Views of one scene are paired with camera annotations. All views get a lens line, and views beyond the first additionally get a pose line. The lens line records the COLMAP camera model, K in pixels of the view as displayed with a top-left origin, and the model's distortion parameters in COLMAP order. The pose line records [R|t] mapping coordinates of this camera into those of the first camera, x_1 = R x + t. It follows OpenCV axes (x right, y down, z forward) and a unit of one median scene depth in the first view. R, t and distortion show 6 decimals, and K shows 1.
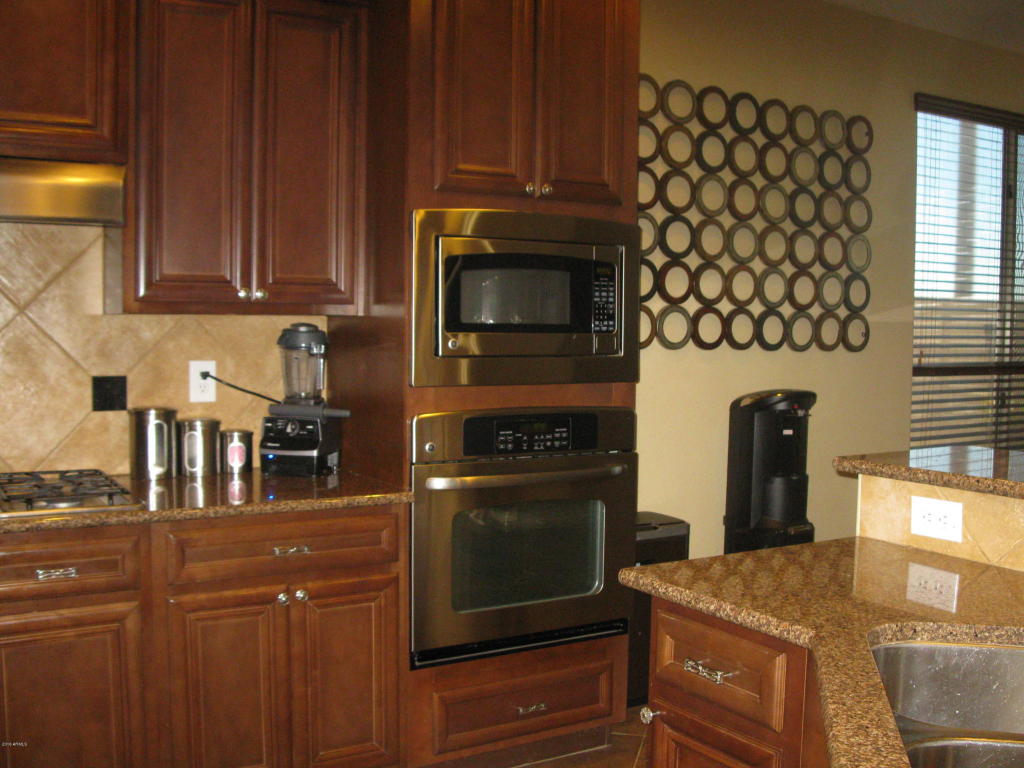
lens RADIAL K [[1085.7, 0, 509.6], [0, 1085.7, 390.3], [0, 0, 1]] dist [-0.204964, 0.226590]
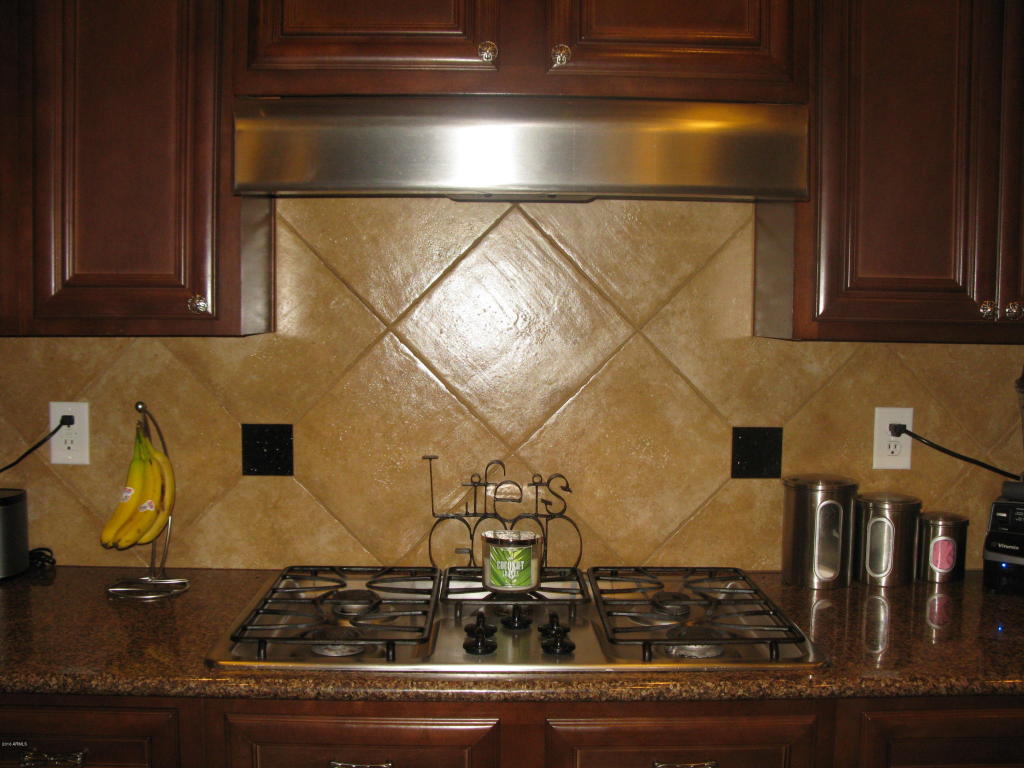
lens RADIAL K [[1085.7, 0, 509.6], [0, 1085.7, 390.3], [0, 0, 1]] dist [-0.204964, 0.226590]
pose [[0.865523, 0.033690, -0.499734, -0.176497], [-0.032455, 0.999411, 0.011166, -0.040524], [0.499816, 0.006554, 0.866107, 0.332989]]
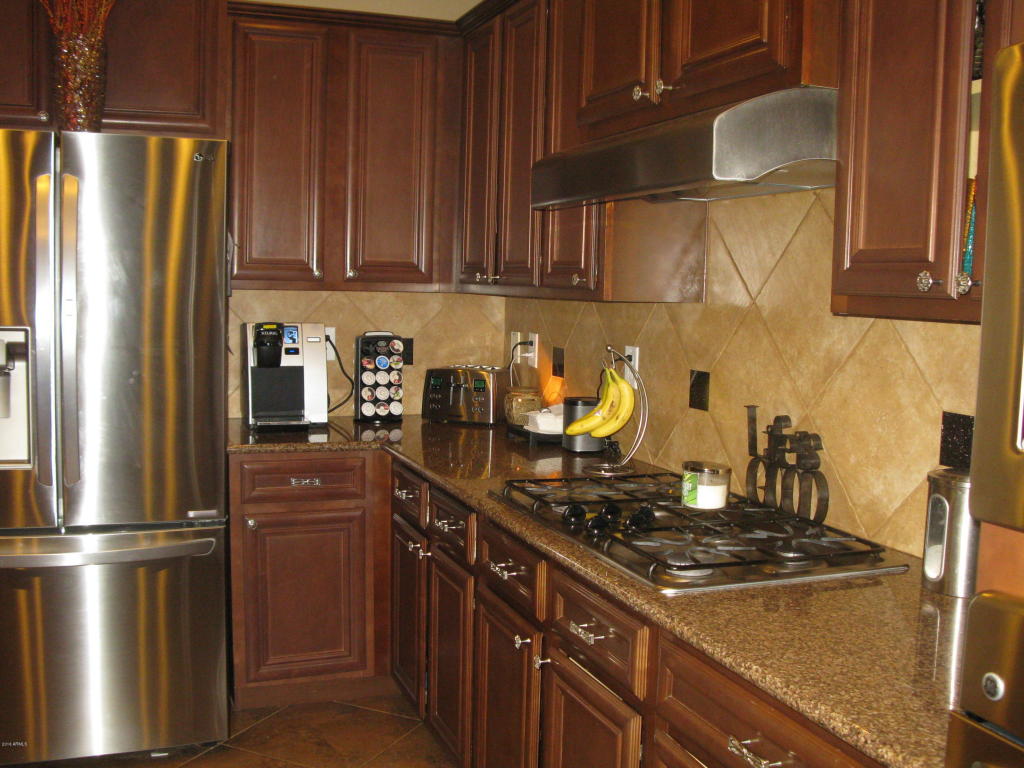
lens RADIAL K [[1085.7, 0, 509.6], [0, 1085.7, 390.3], [0, 0, 1]] dist [-0.204964, 0.226590]
pose [[-0.182505, 0.088241, -0.979237, 0.290630], [-0.077600, 0.991565, 0.103815, -0.073589], [0.980138, 0.094935, -0.174118, 0.861528]]
